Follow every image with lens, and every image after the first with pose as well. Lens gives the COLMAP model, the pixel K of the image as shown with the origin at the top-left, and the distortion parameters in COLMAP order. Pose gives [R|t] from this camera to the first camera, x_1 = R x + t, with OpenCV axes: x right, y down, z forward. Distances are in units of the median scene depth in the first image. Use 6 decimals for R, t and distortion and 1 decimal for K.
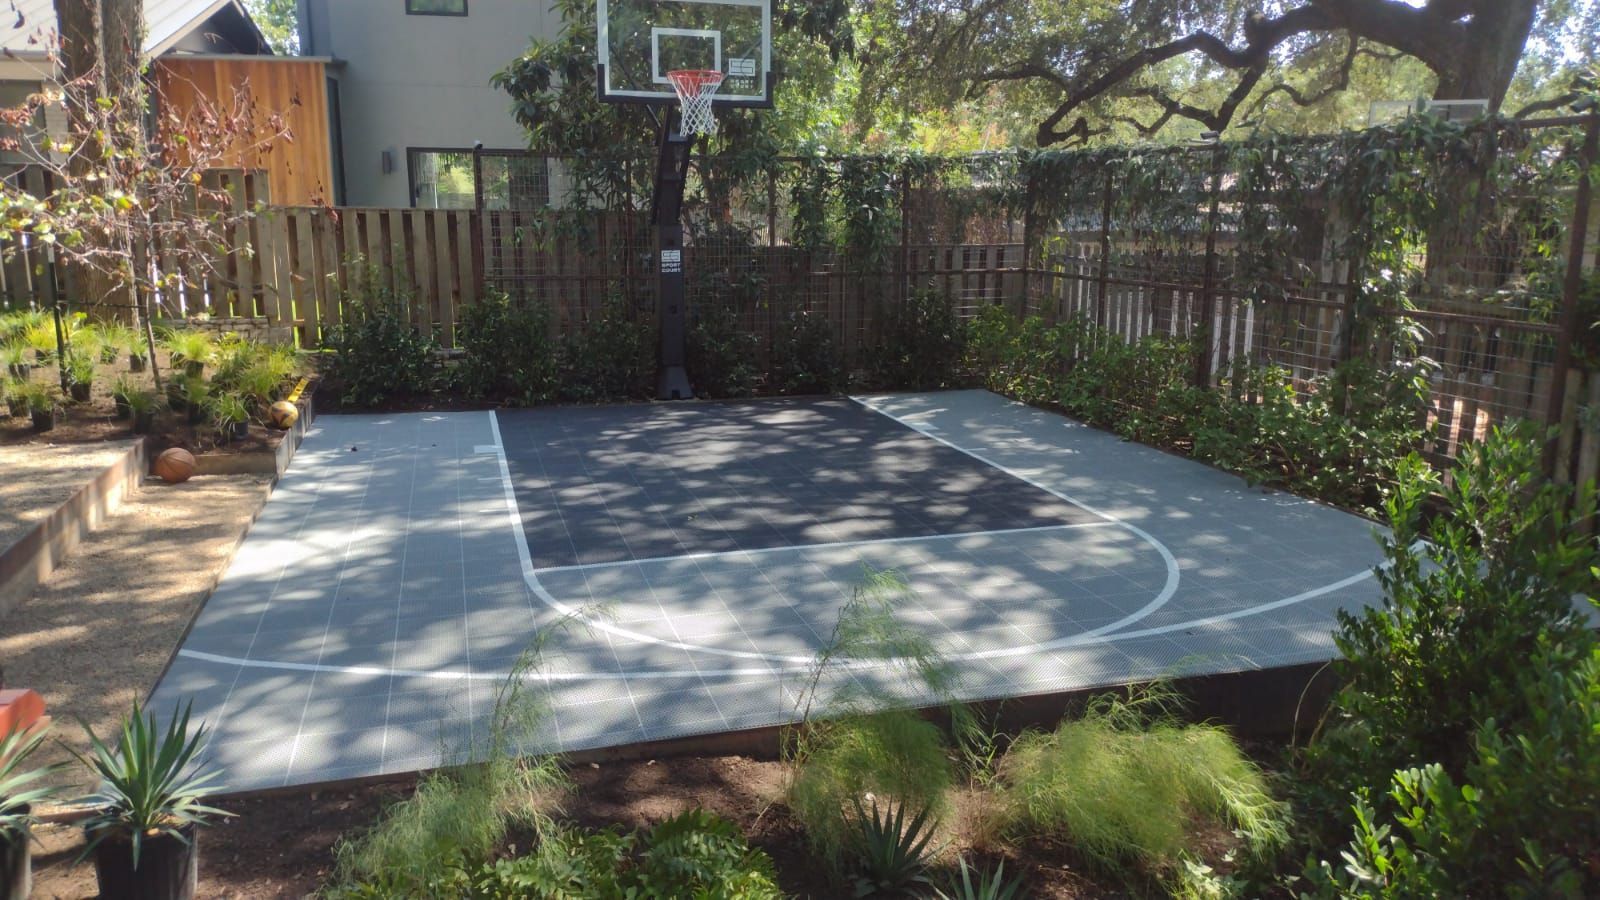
lens RADIAL K [[1357.2, 0, 795.7], [0, 1357.2, 445.7], [0, 0, 1]] dist [0.027002, -0.007584]
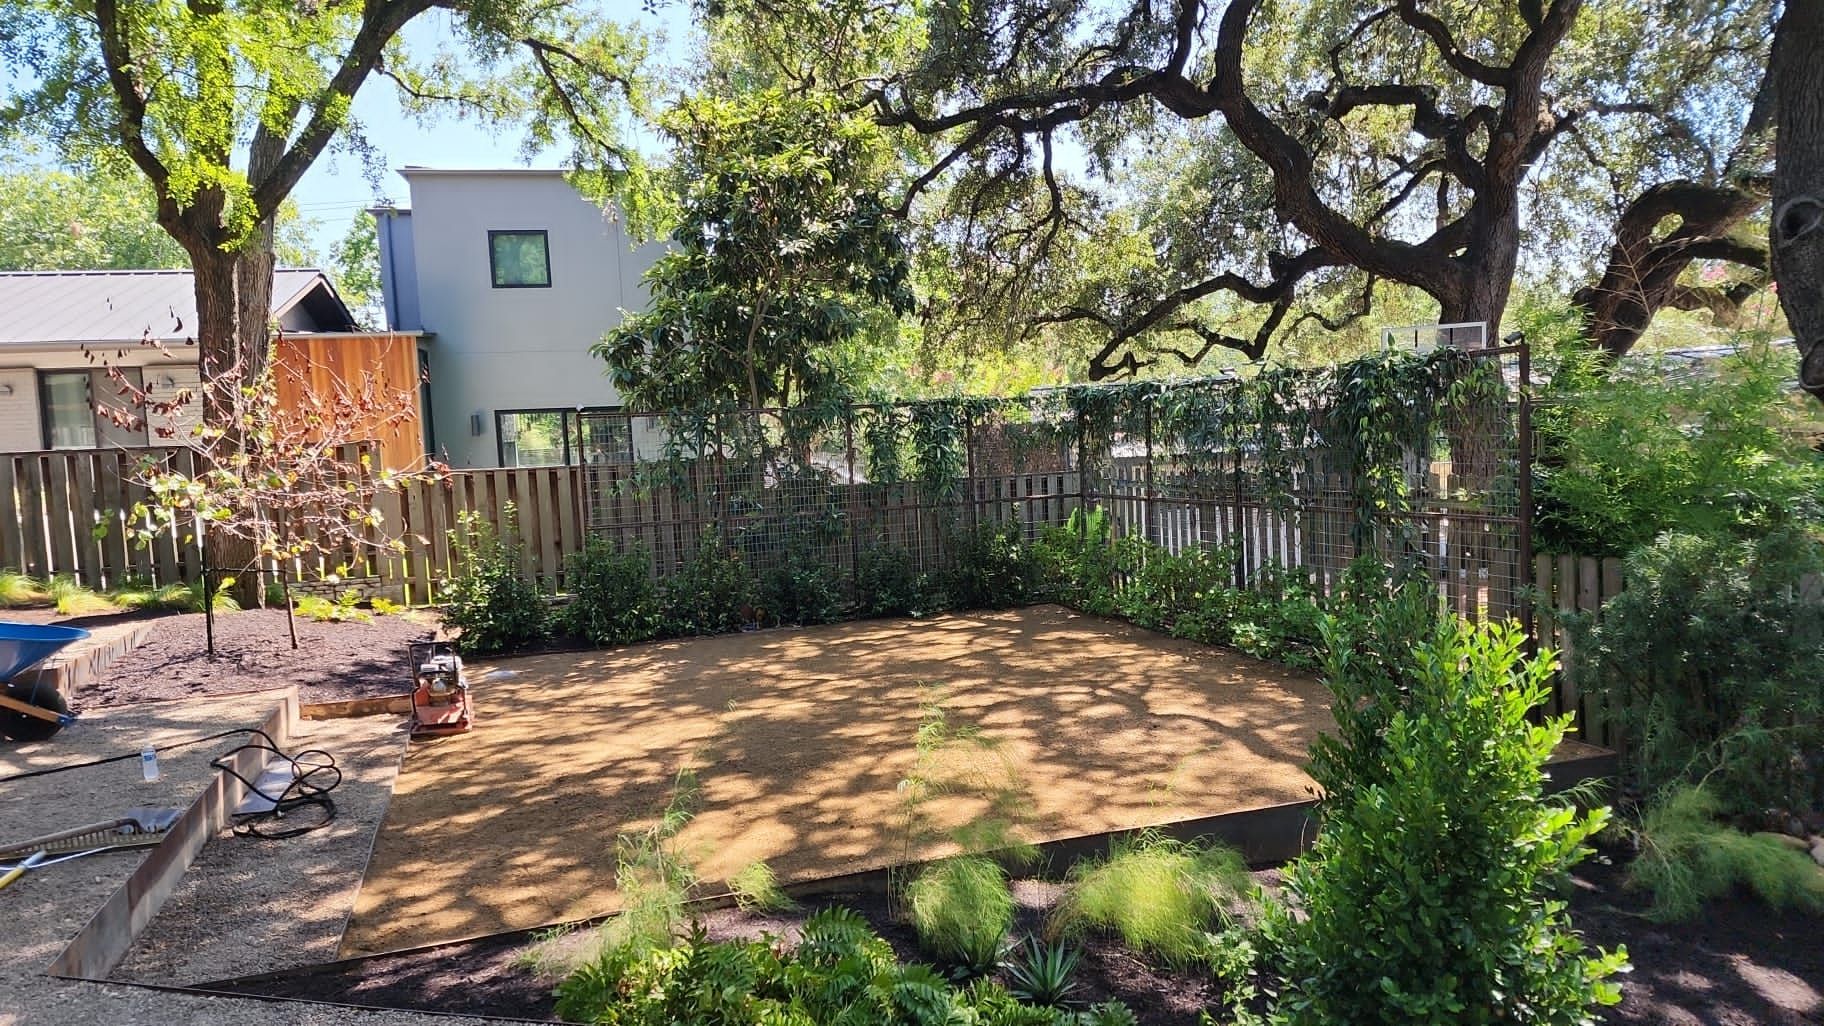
lens RADIAL K [[1547.3, 0, 916.8], [0, 1547.3, 511.2], [0, 0, 1]] dist [0.027002, -0.007584]
pose [[0.997989, -0.053732, 0.033616, -0.006717], [0.057514, 0.990602, -0.124094, 0.028284], [-0.026633, 0.125778, 0.991701, -0.208779]]
